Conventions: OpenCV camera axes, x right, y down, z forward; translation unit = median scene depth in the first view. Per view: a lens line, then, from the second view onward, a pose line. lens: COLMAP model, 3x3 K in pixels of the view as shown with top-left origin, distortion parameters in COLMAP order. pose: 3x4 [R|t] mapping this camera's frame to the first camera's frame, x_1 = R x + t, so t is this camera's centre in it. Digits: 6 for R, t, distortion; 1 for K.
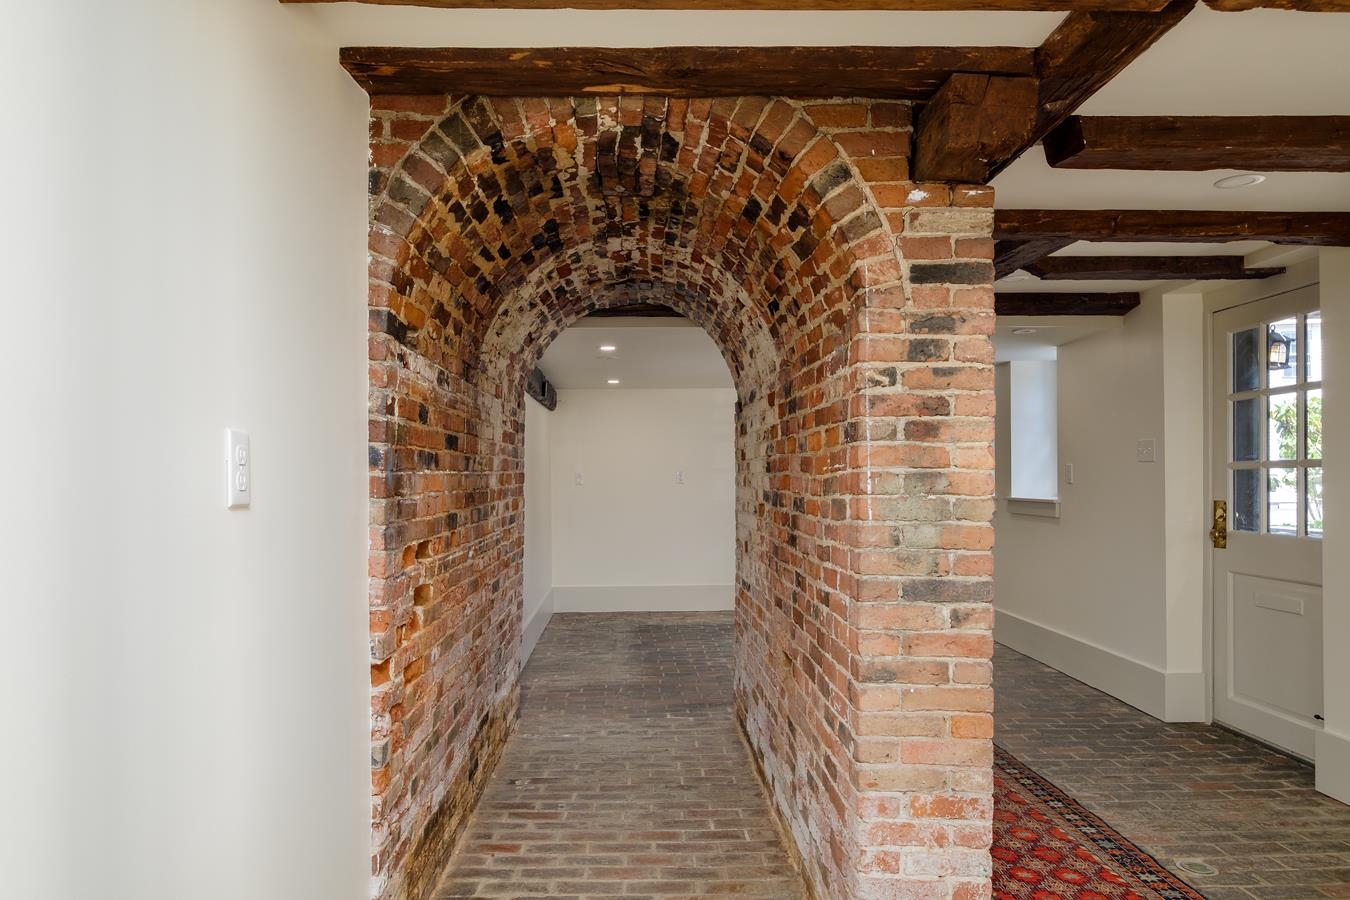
lens RADIAL K [[941.3, 0, 653.0], [0, 941.3, 478.7], [0, 0, 1]] dist [-0.006556, 0.005942]
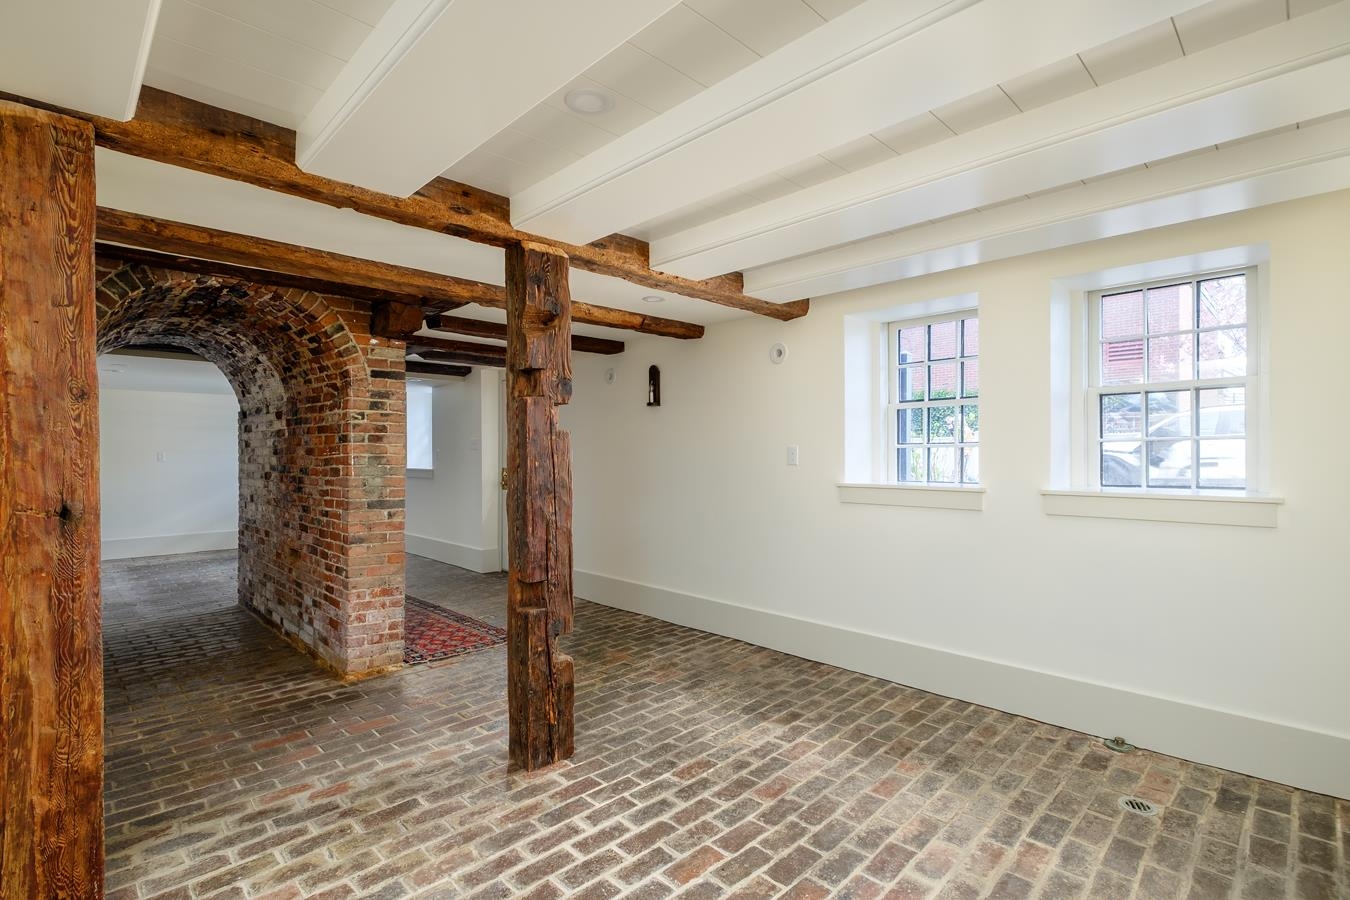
lens RADIAL K [[650.4, 0, 670.8], [0, 650.4, 454.3], [0, 0, 1]] dist [-0.001986, -0.000147]
pose [[0.727304, 0.003397, 0.686307, -0.271242], [0.000083, 0.999987, -0.005038, -0.002290], [-0.686316, 0.003721, 0.727294, -0.647024]]
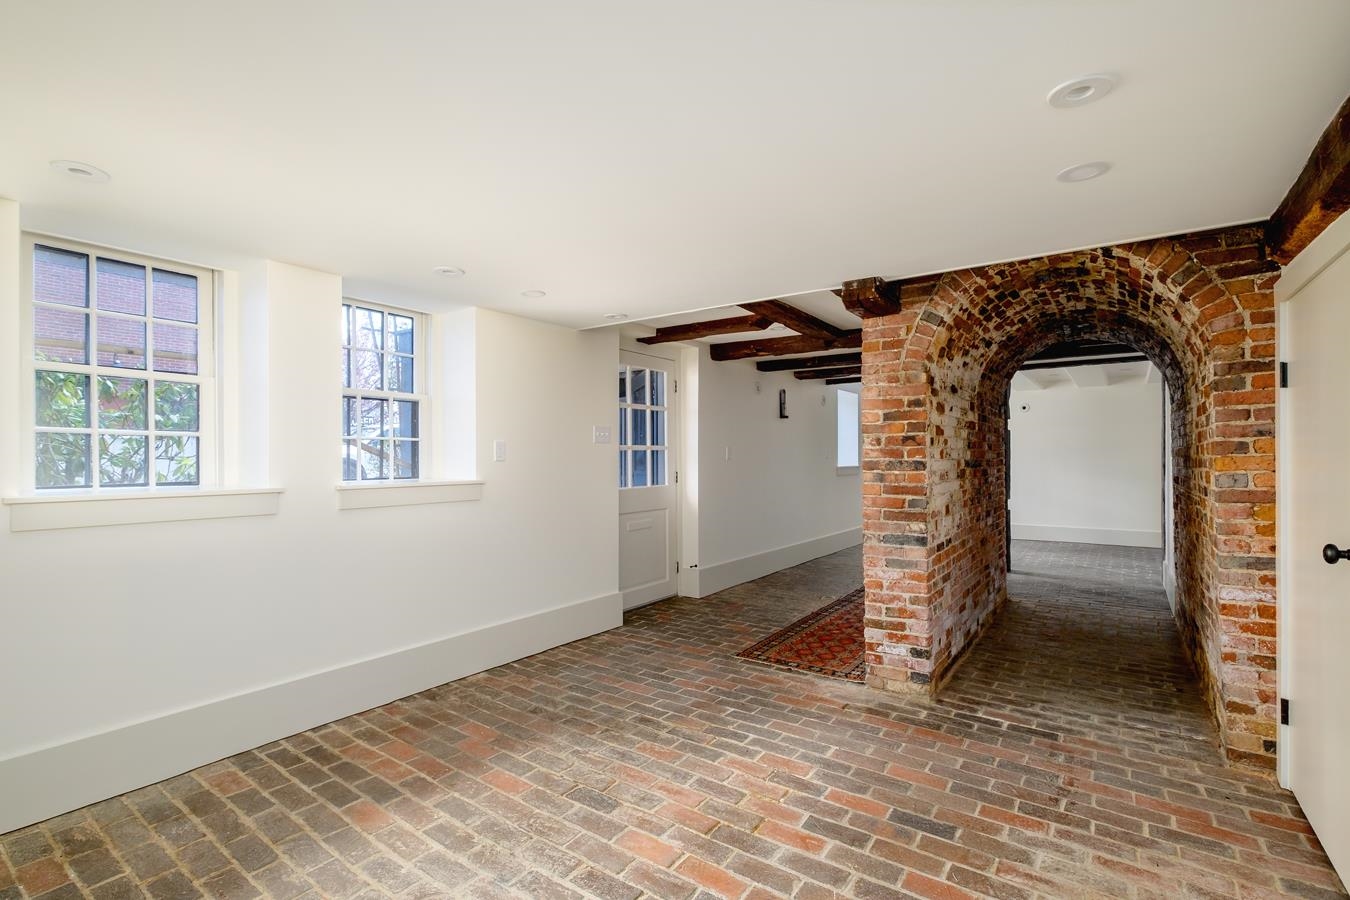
lens RADIAL K [[620.8, 0, 675.9], [0, 620.8, 453.7], [0, 0, 1]] dist [0.000373, 0.000067]
pose [[-0.805278, 0.008542, 0.592835, -0.156329], [0.007765, 0.999962, -0.003860, 0.003262], [-0.592846, 0.001495, -0.805314, 3.205859]]
